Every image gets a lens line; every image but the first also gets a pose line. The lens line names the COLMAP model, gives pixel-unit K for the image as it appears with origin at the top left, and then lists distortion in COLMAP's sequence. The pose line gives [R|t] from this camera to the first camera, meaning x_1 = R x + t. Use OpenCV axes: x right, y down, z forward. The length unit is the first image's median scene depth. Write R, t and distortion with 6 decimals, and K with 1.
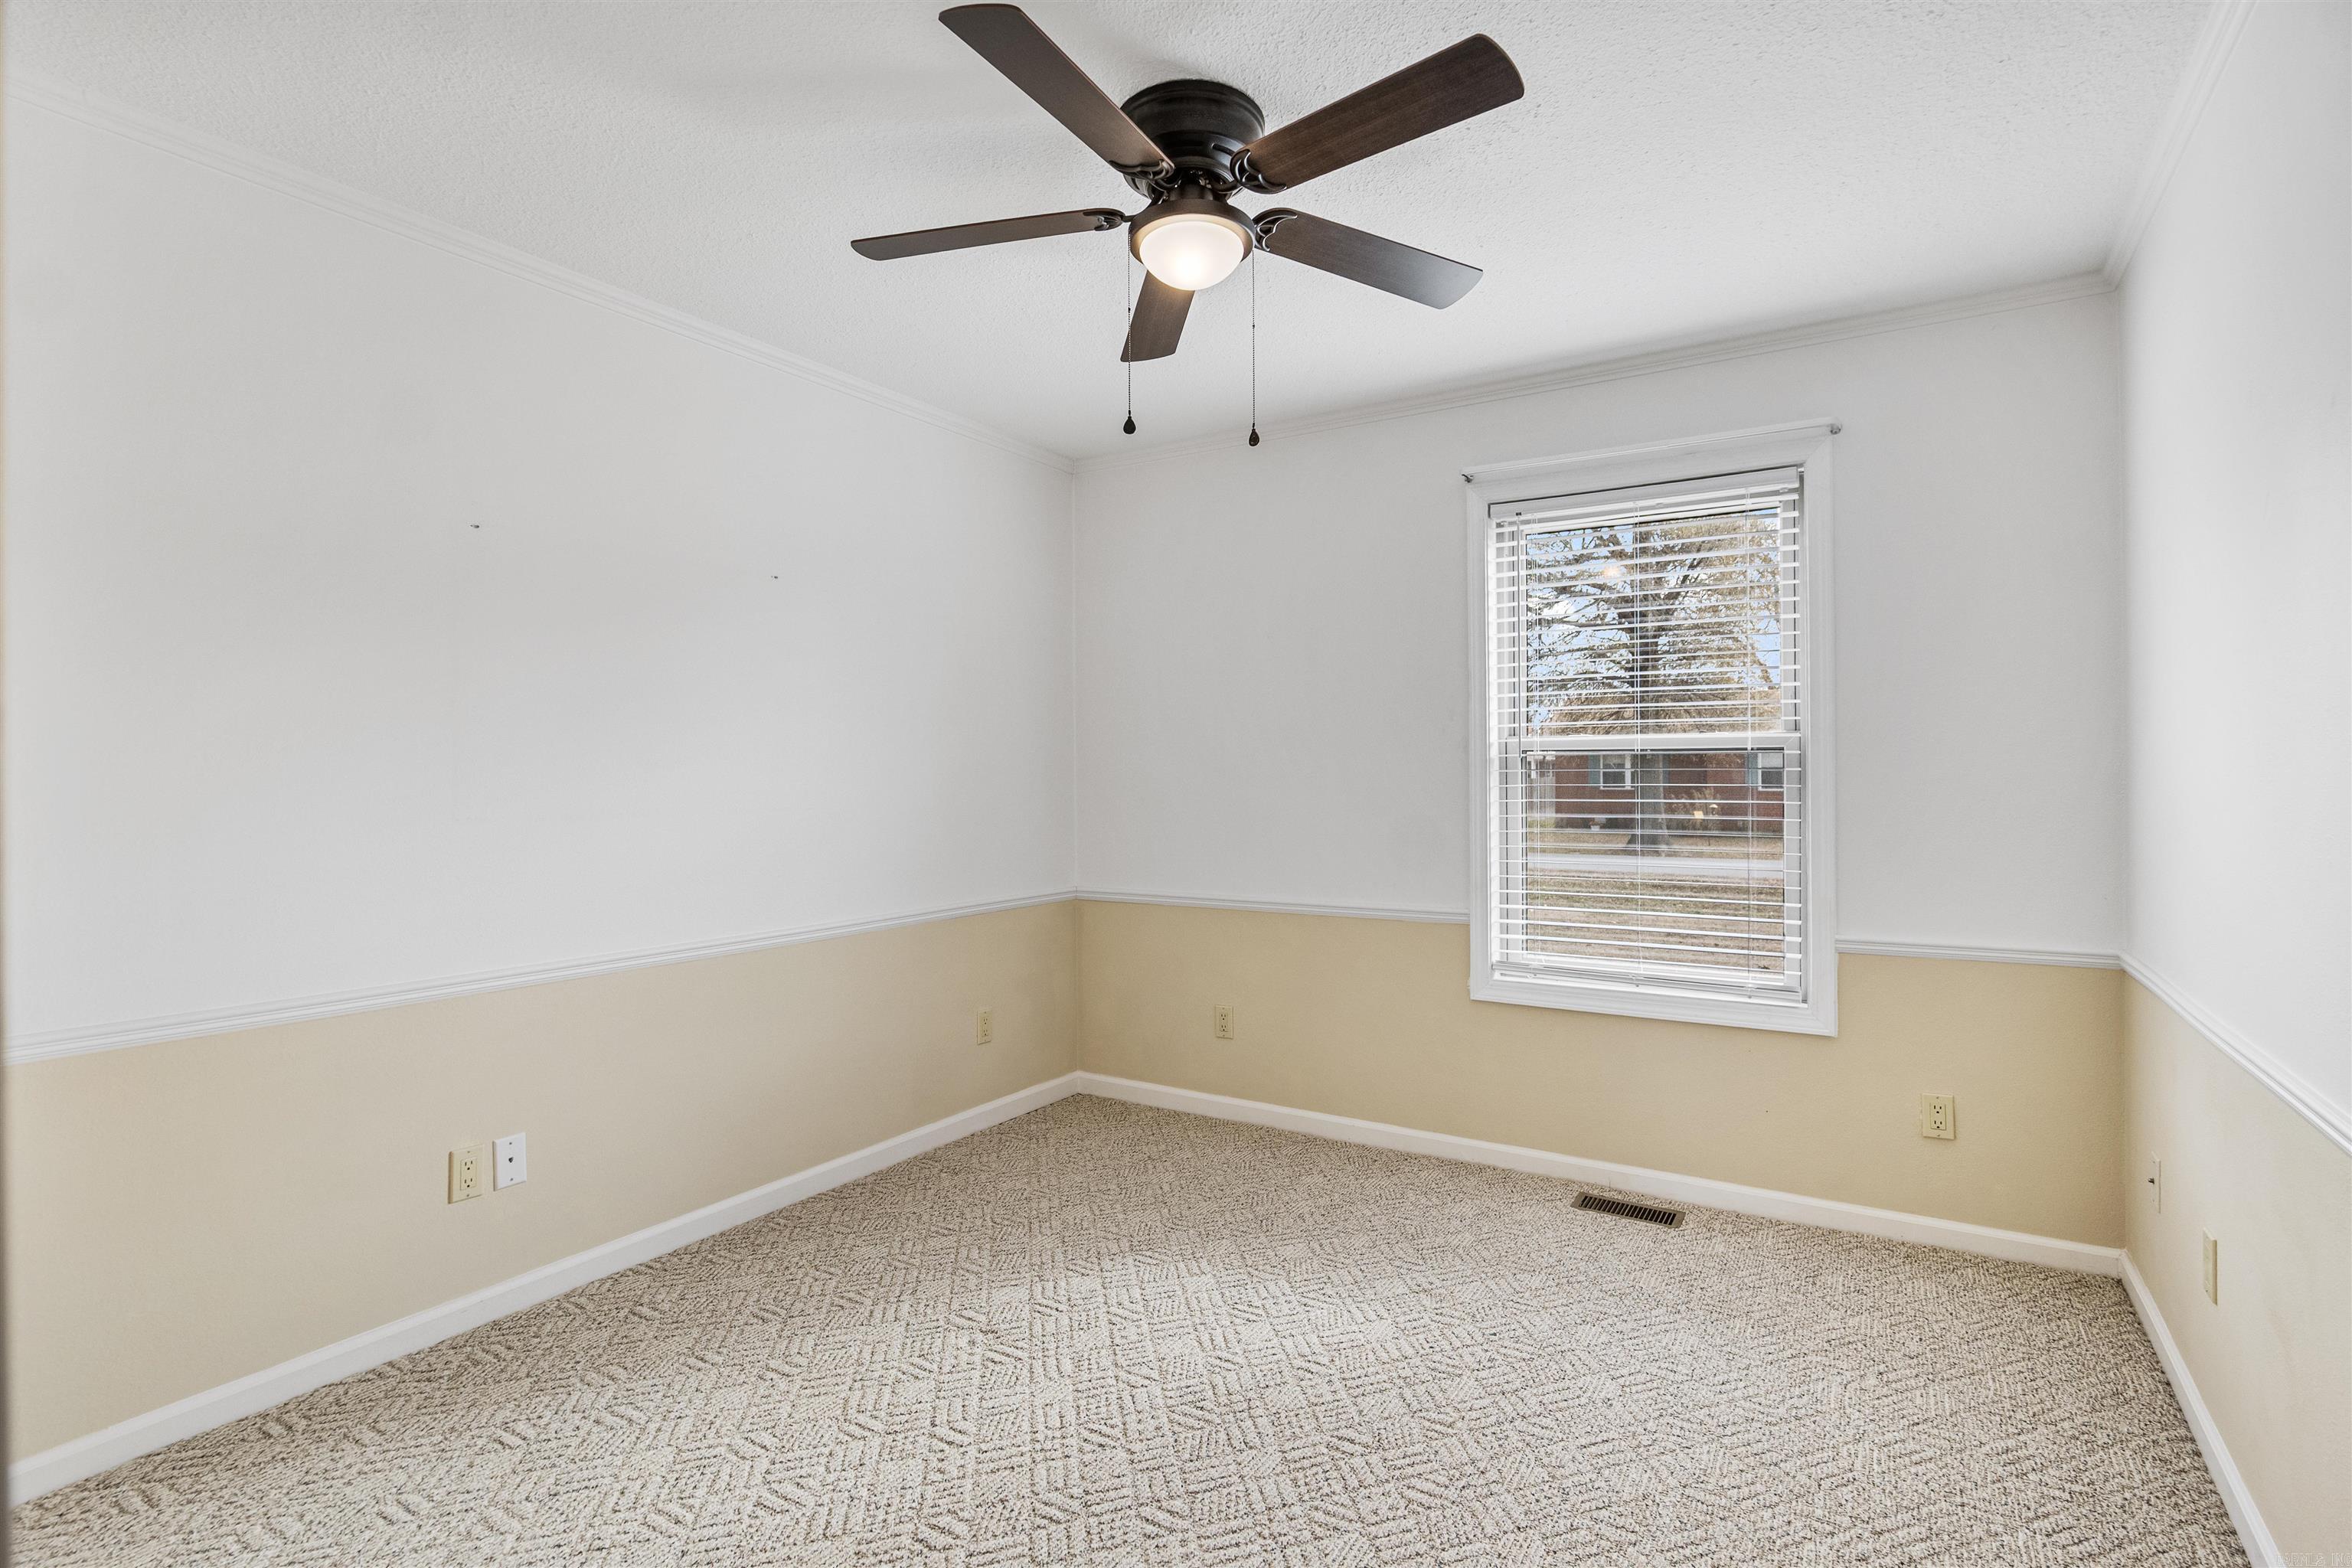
lens RADIAL K [[1102.6, 0, 1181.2], [0, 1102.6, 792.5], [0, 0, 1]] dist [-0.023233, 0.006448]
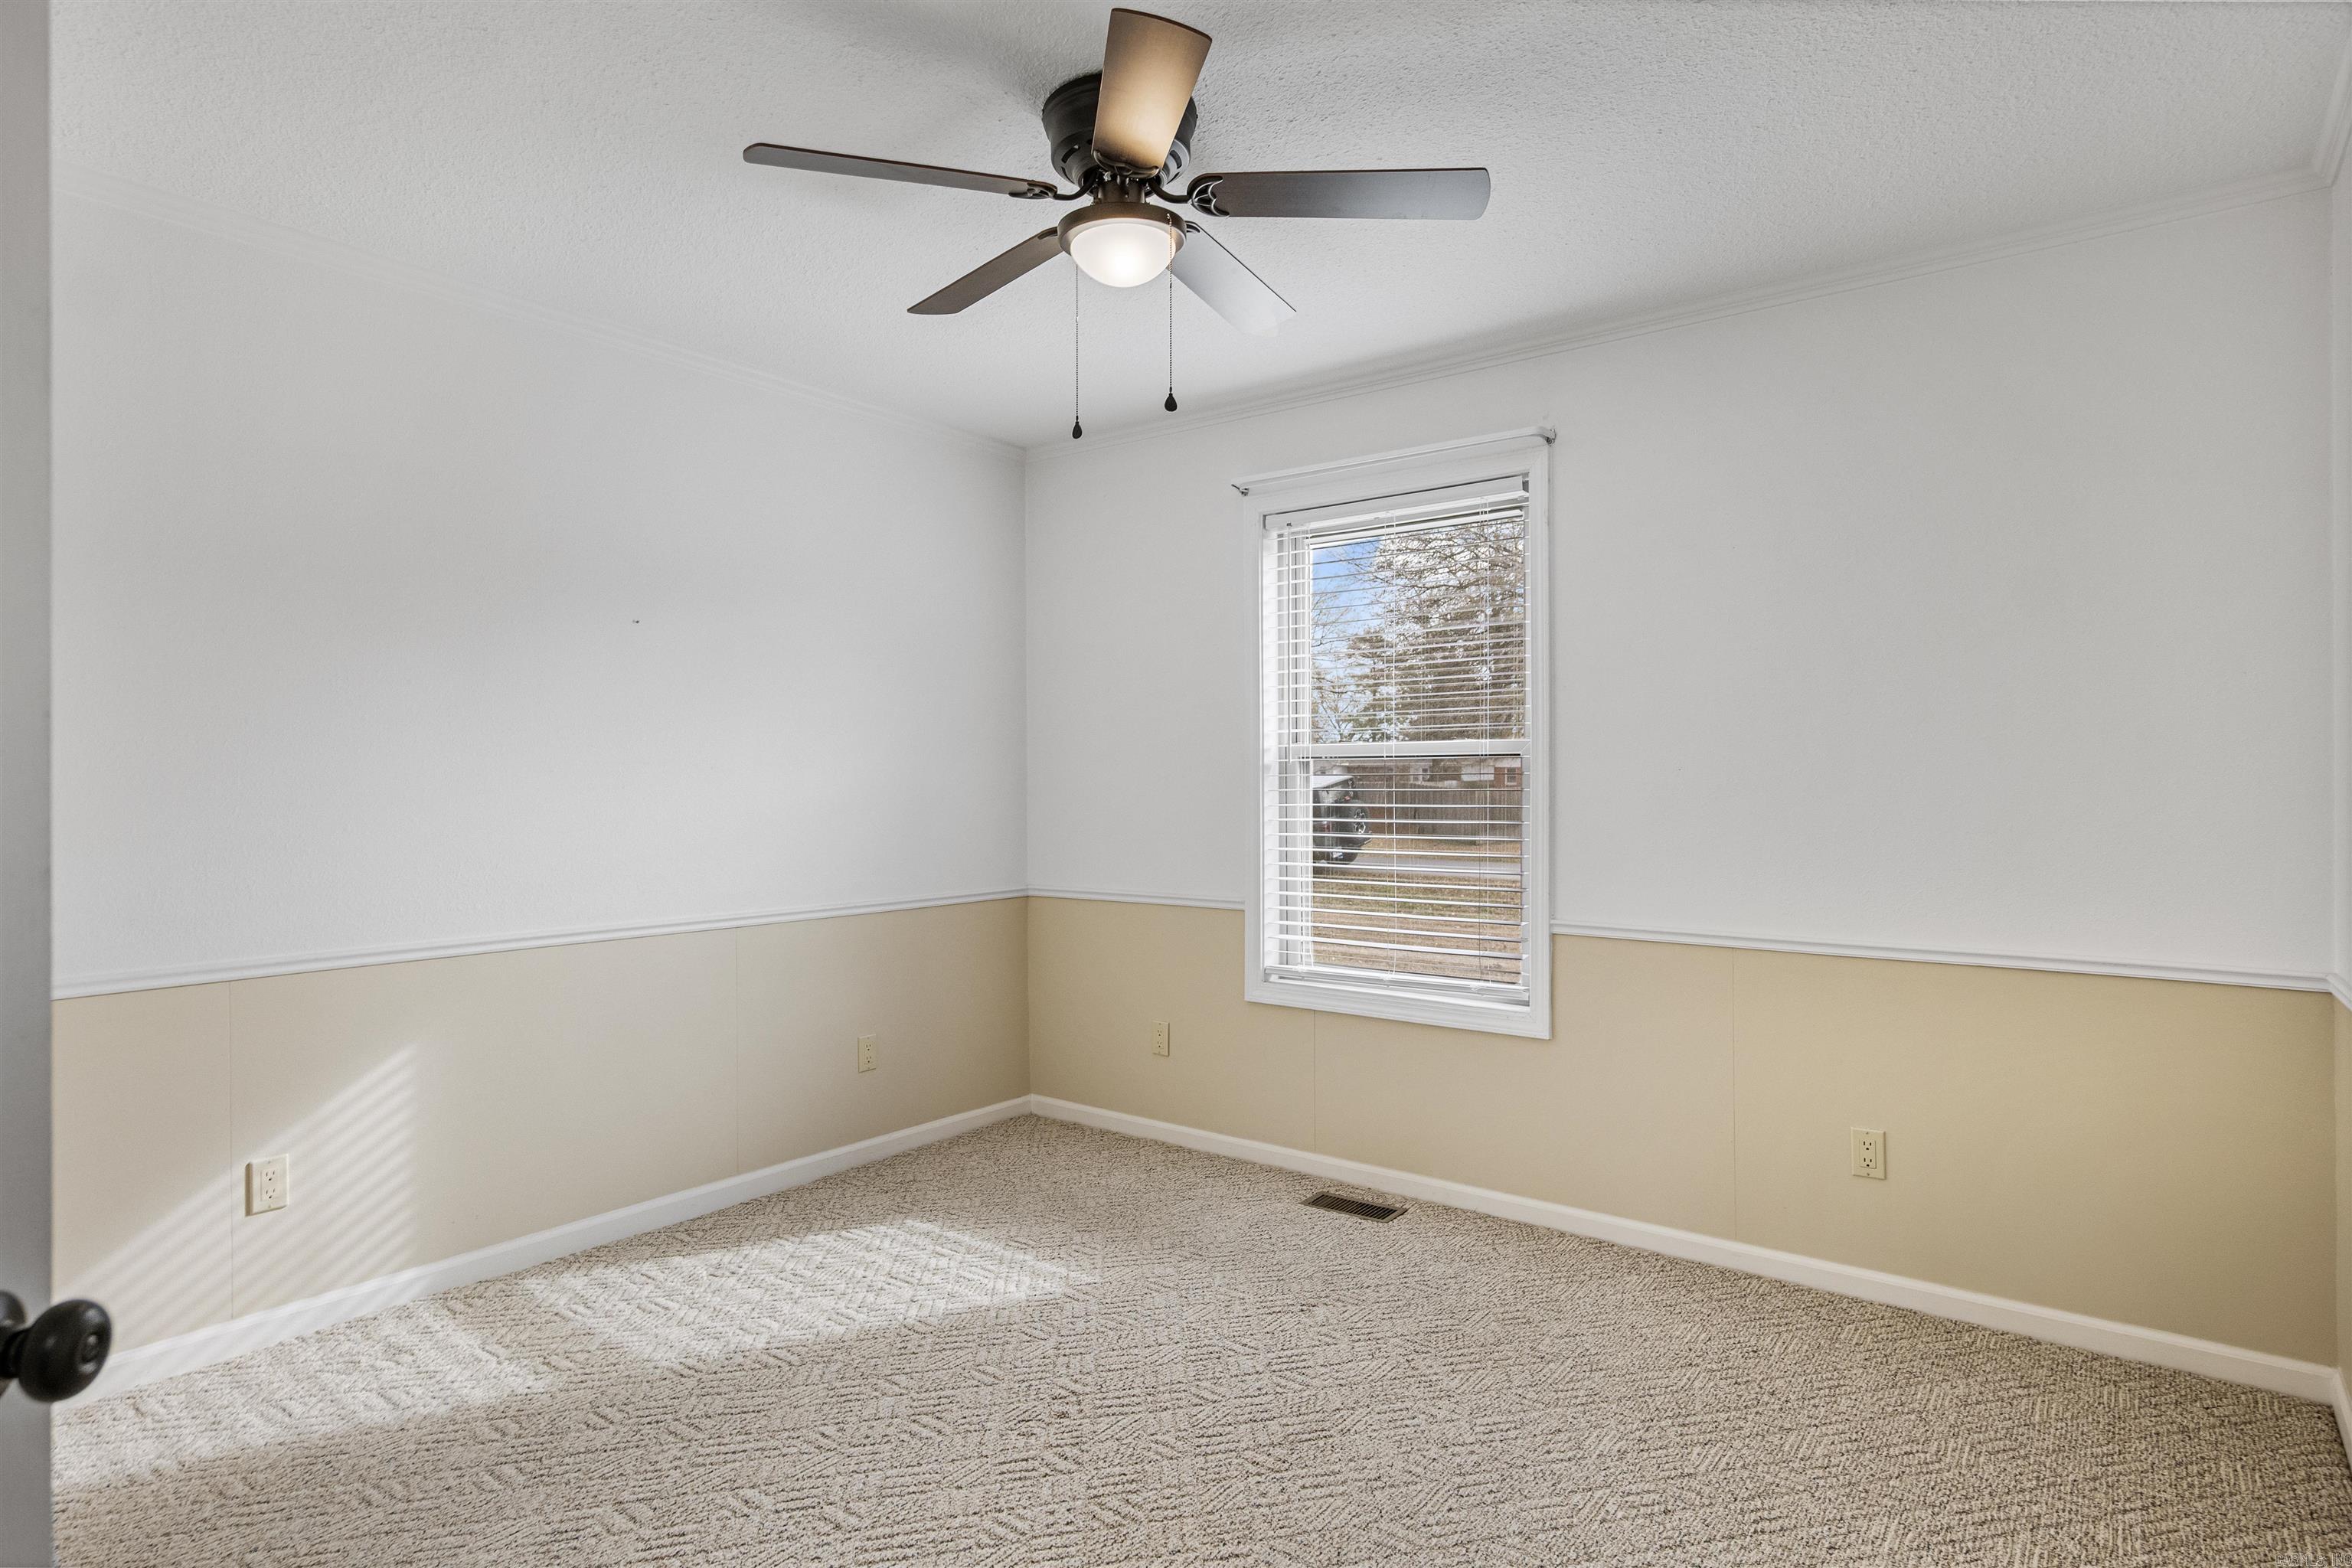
lens RADIAL K [[1268.0, 0, 1172.3], [0, 1268.0, 771.9], [0, 0, 1]] dist [0.005215, 0.001955]
pose [[0.991925, -0.005726, -0.126698, 0.343072], [0.002601, 0.999689, -0.024817, 0.005437], [0.126801, 0.024287, 0.991631, -0.177443]]
